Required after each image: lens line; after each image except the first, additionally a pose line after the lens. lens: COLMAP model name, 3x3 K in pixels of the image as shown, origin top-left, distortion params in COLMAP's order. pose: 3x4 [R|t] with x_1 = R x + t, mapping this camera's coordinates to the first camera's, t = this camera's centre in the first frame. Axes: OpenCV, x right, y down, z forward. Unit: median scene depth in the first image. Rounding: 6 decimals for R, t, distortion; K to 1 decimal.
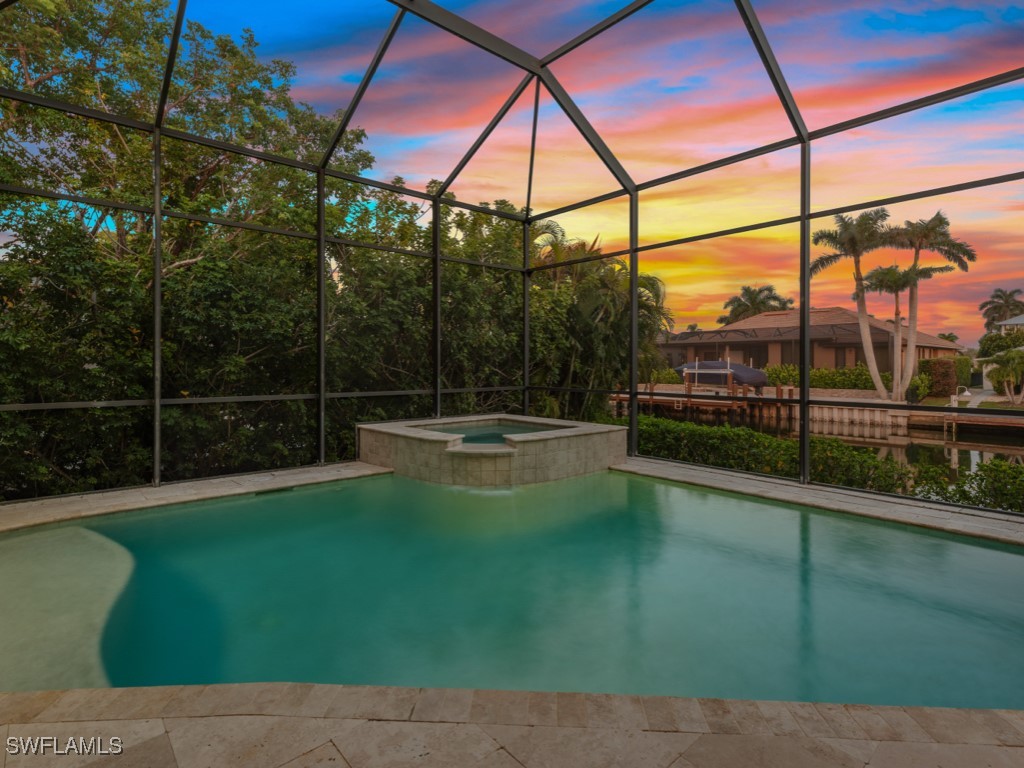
lens RADIAL K [[532.6, 0, 512.6], [0, 532.6, 364.9], [0, 0, 1]] dist [0.002261, 0.000453]
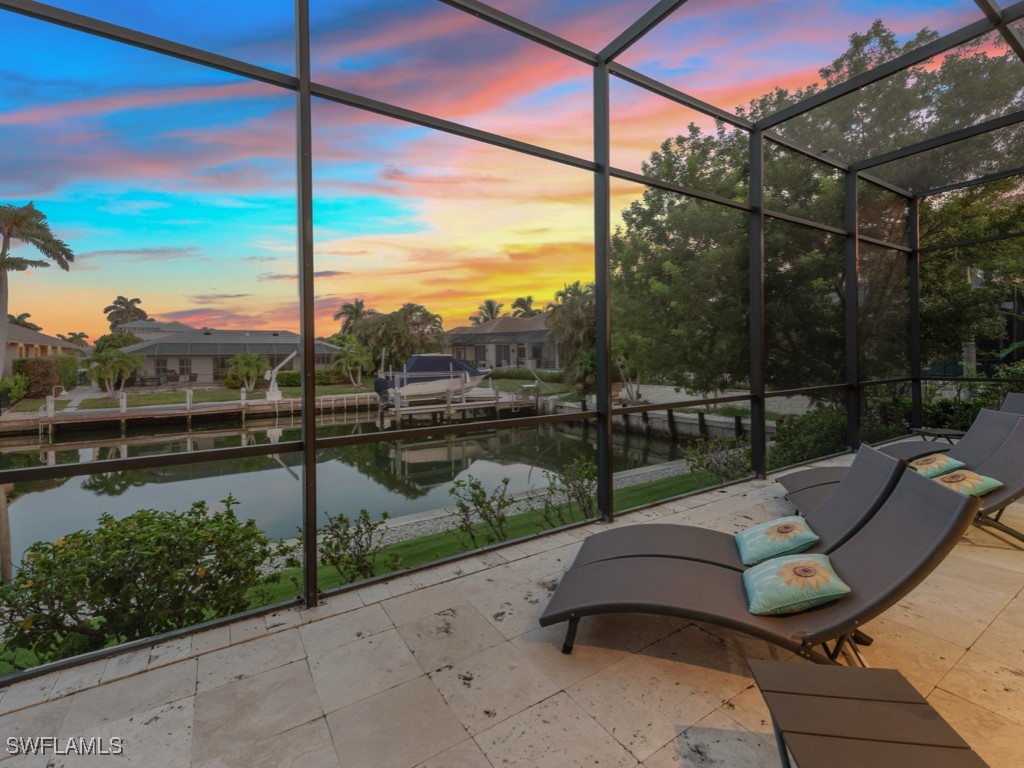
lens RADIAL K [[462.3, 0, 526.4], [0, 462.3, 359.7], [0, 0, 1]] dist [0.001700, -0.000424]
pose [[0.123391, -0.006743, 0.992335, 0.104085], [0.012196, 0.999912, 0.005278, -0.002226], [-0.992283, 0.011451, 0.123463, 0.041798]]
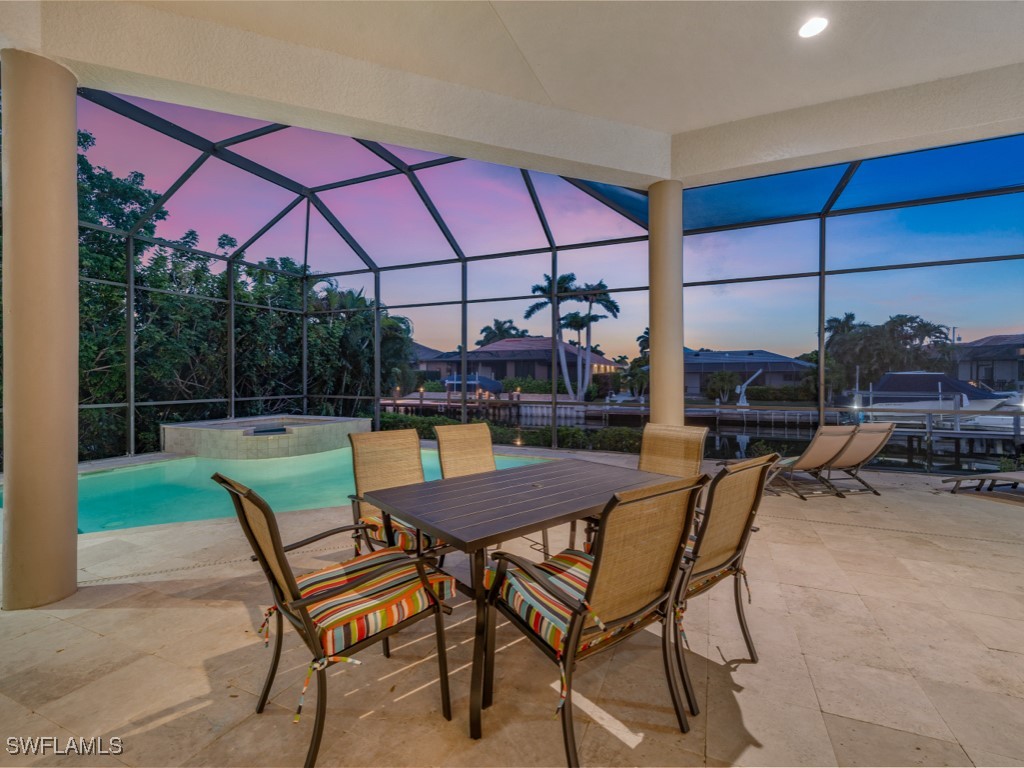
lens RADIAL K [[449.6, 0, 514.3], [0, 449.6, 378.2], [0, 0, 1]] dist [0.011156, -0.000138]
pose [[0.904851, -0.000957, 0.425727, 0.005903], [-0.000382, 0.999995, 0.003060, -0.002439], [-0.425728, -0.002932, 0.904847, -0.093950]]
